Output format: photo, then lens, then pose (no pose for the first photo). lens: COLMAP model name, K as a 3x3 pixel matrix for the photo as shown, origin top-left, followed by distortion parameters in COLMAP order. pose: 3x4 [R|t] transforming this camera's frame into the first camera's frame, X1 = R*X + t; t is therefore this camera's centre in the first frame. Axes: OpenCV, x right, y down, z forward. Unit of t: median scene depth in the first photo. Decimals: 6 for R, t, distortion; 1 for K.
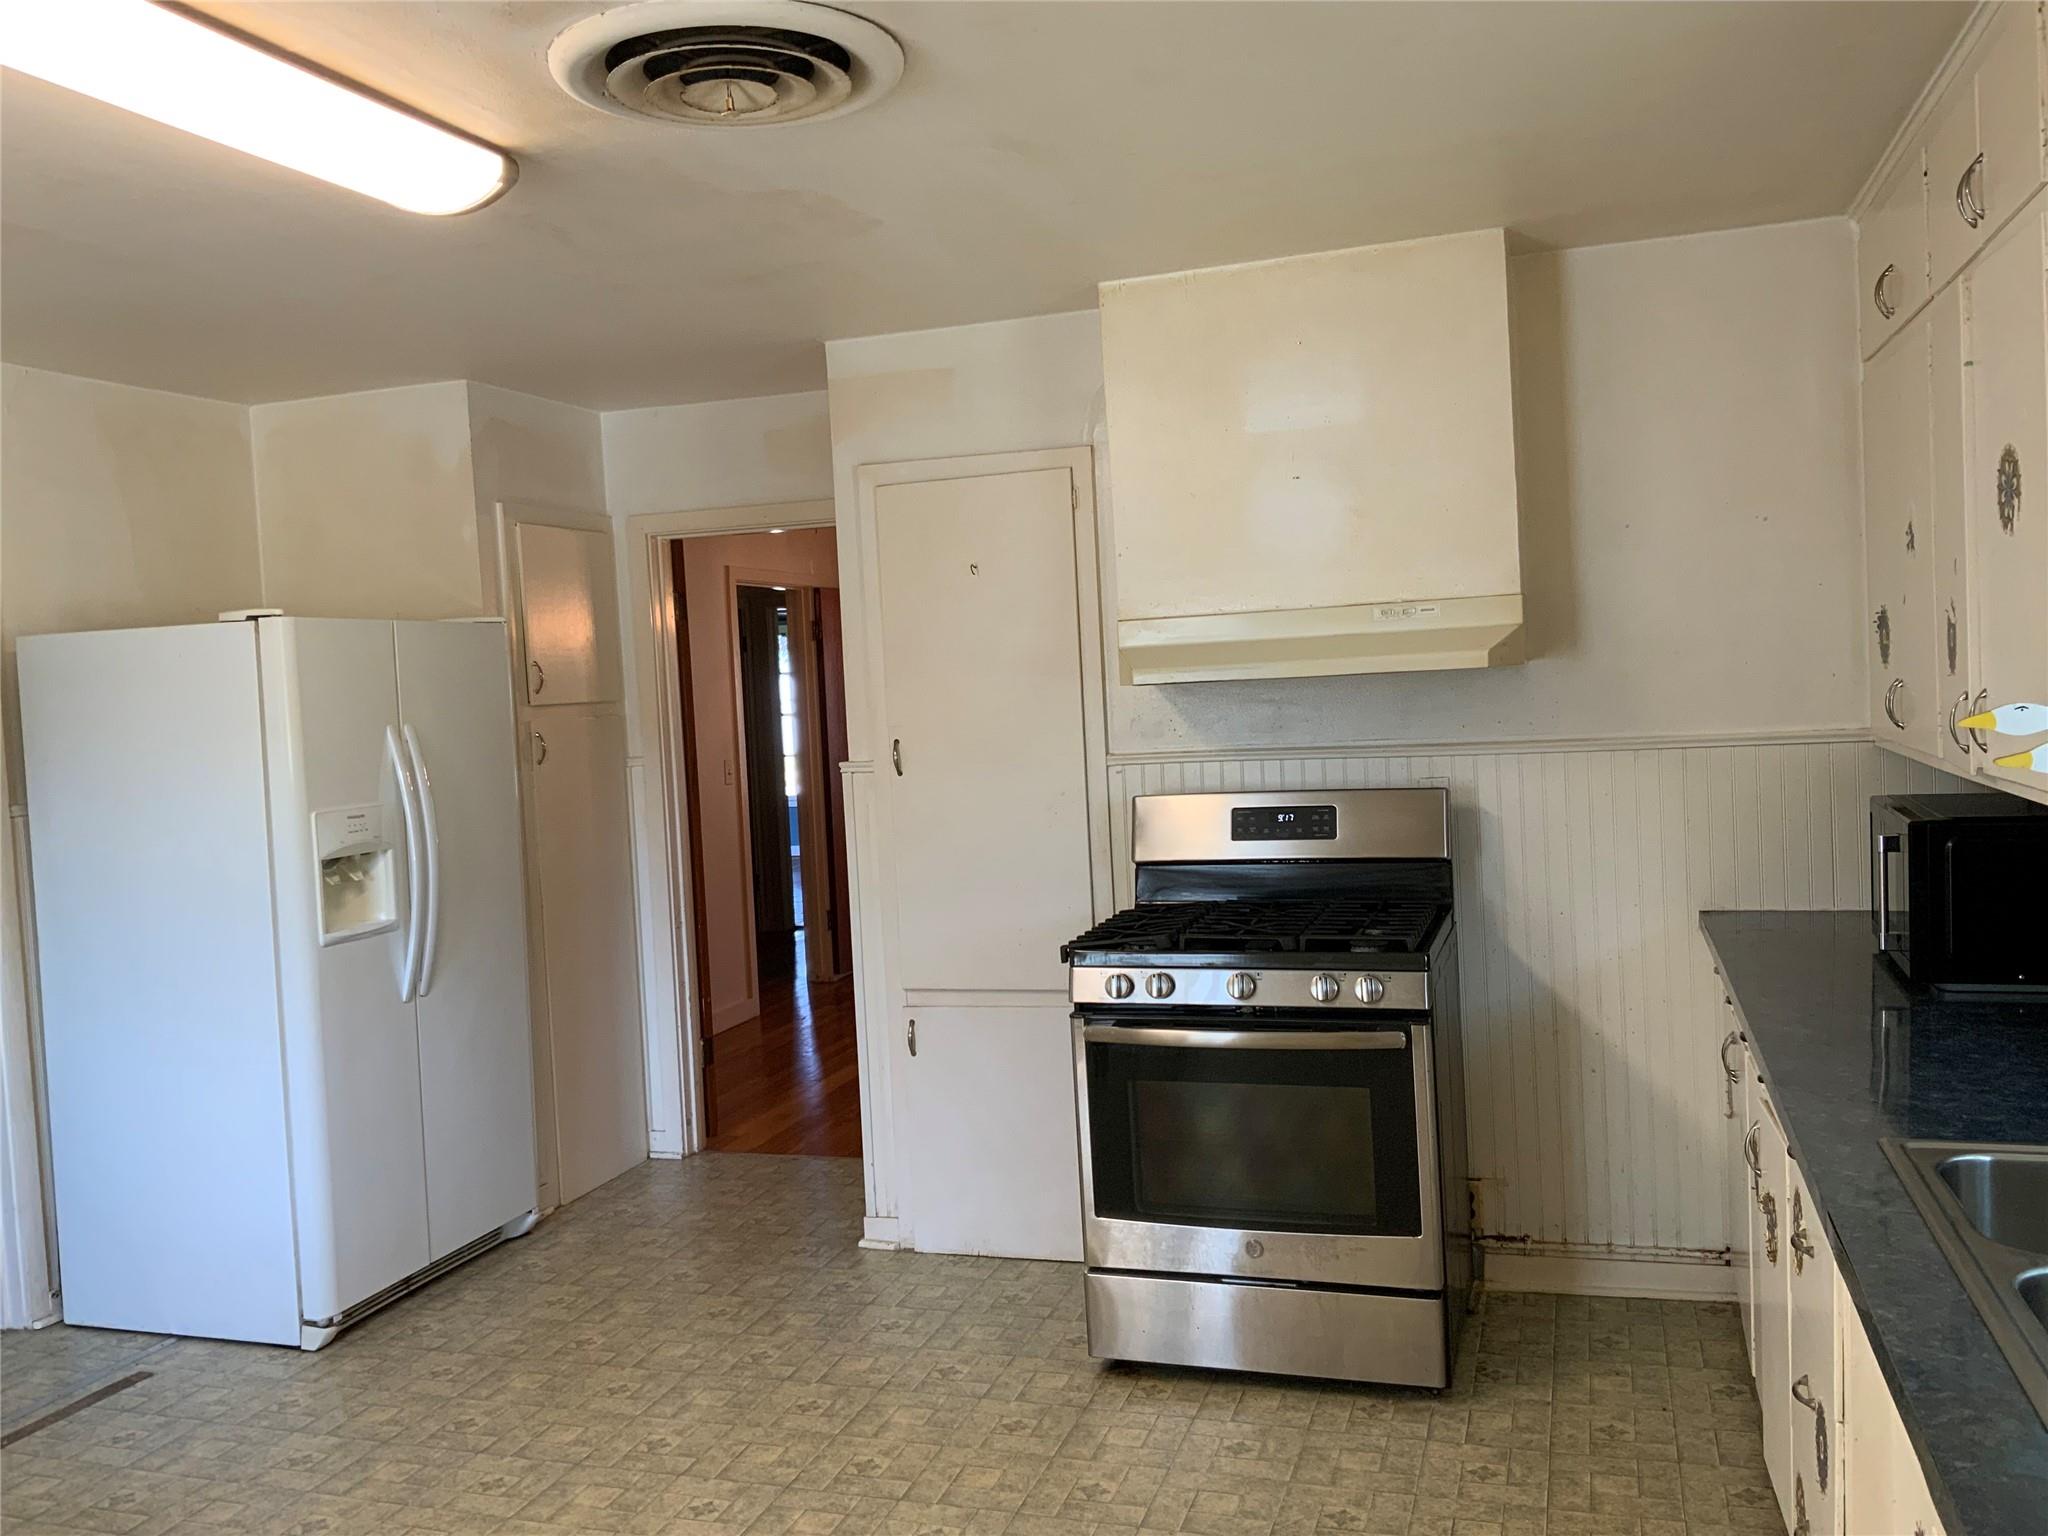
lens RADIAL K [[1711.7, 0, 1024.0], [0, 1711.7, 768.0], [0, 0, 1]] dist [0.003207, 0.000786]
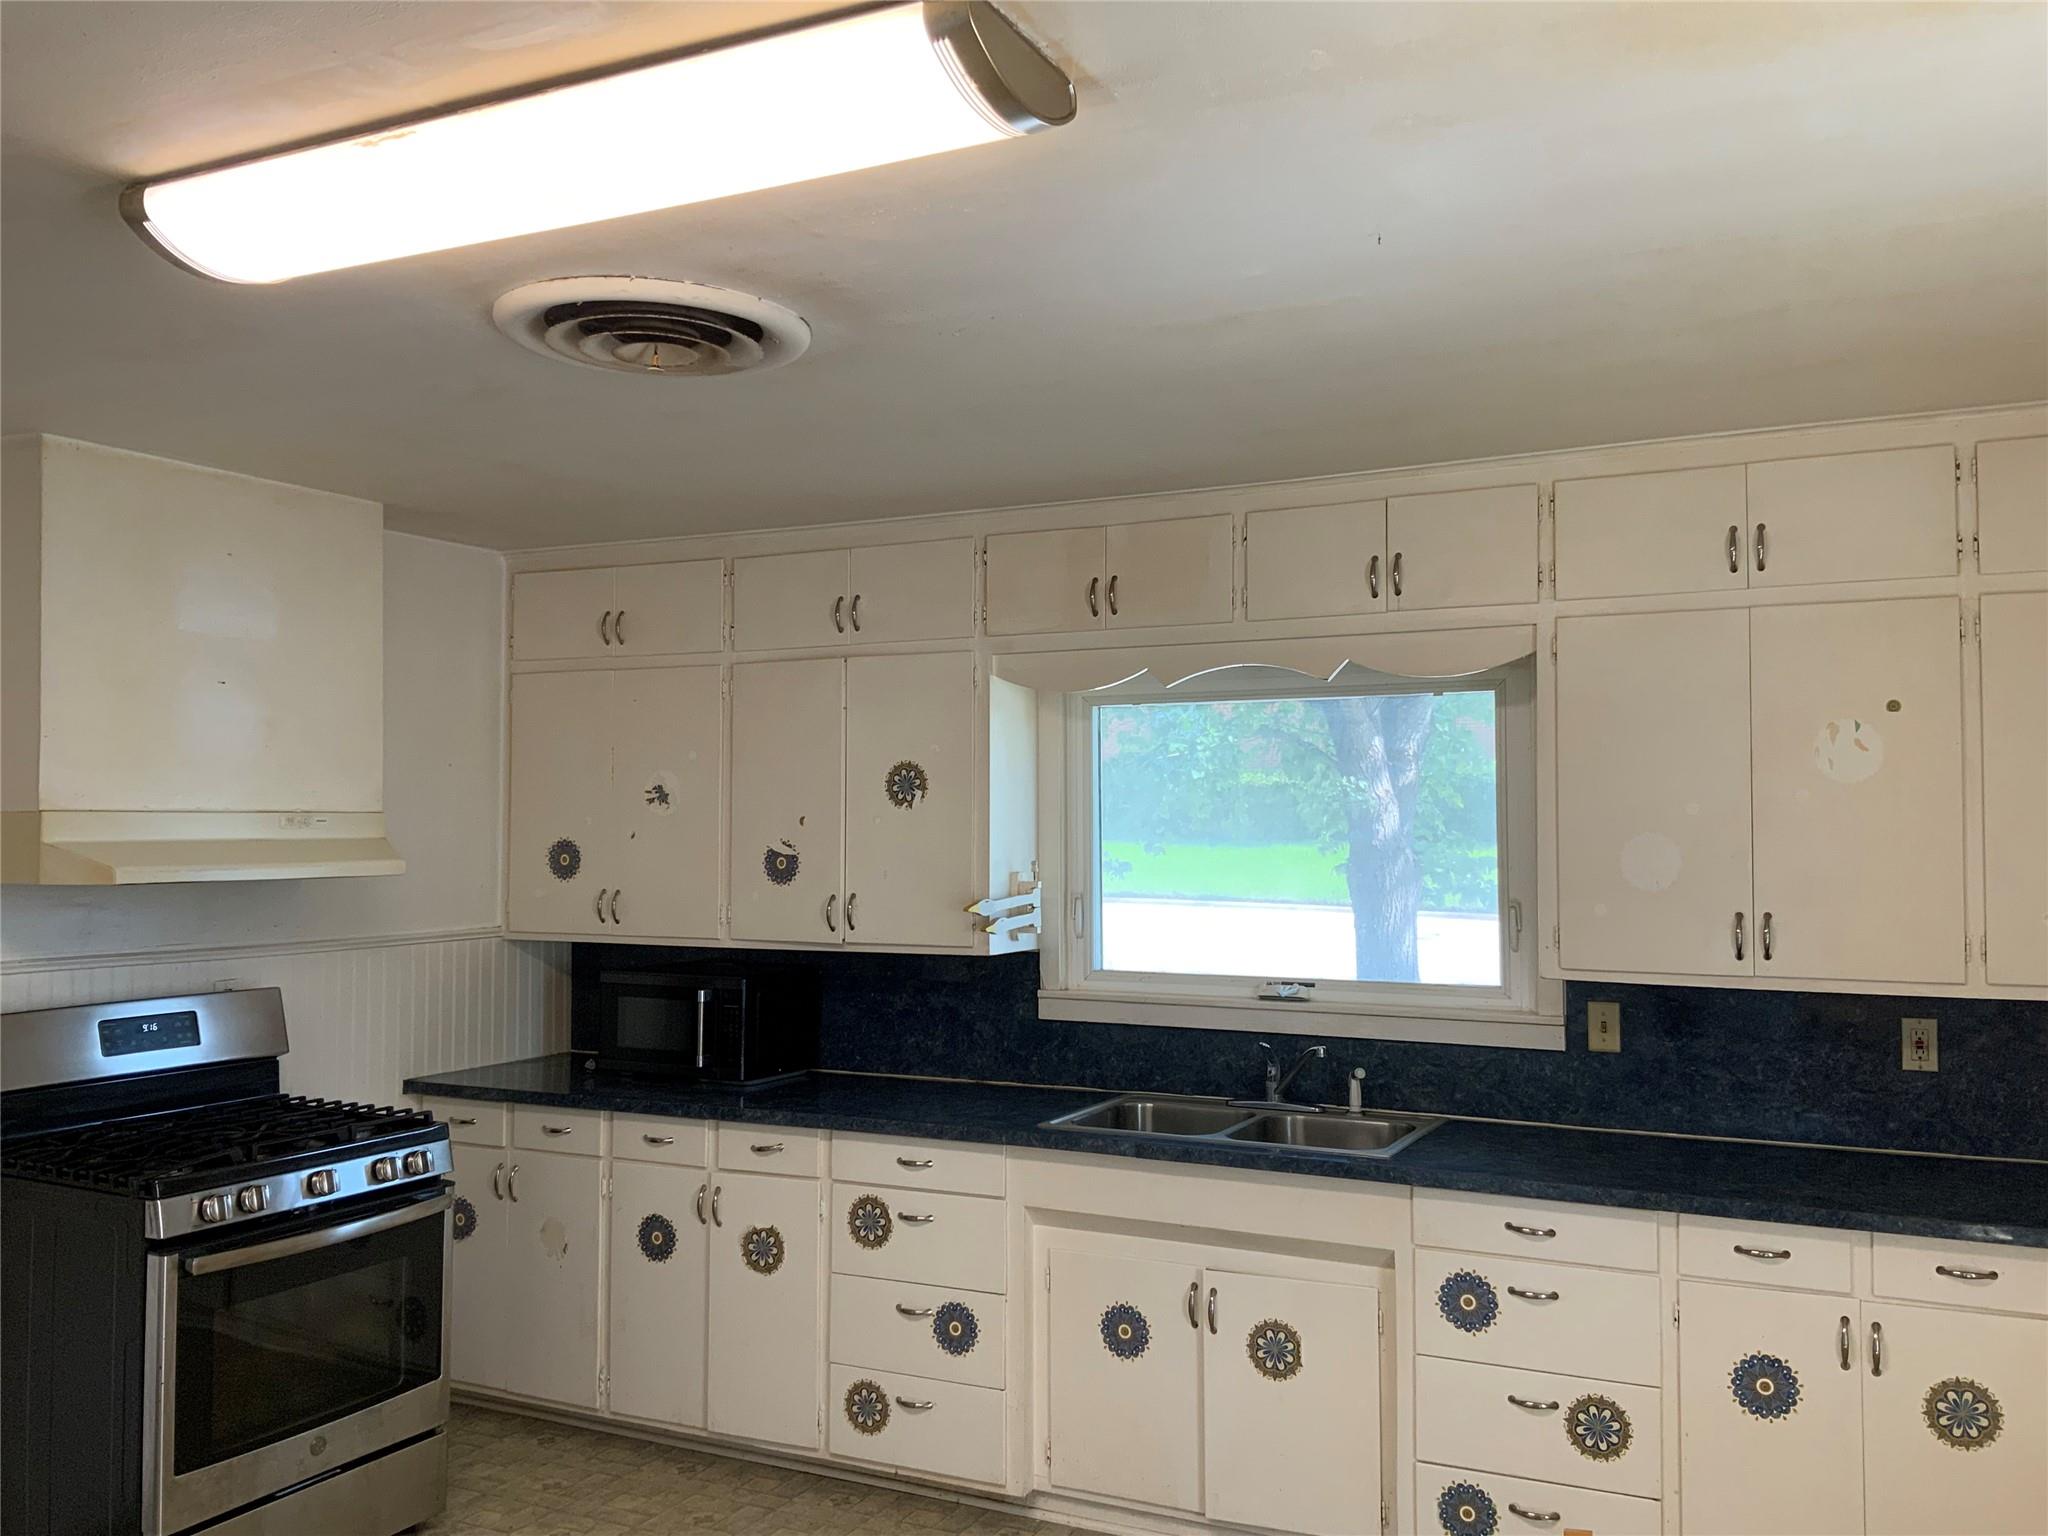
lens RADIAL K [[1711.7, 0, 1024.0], [0, 1711.7, 768.0], [0, 0, 1]] dist [0.003207, 0.000786]
pose [[0.134594, 0.088022, 0.986984, -0.785378], [0.061084, 0.993415, -0.096926, 0.008298], [-0.989016, 0.073334, 0.128331, 0.407127]]
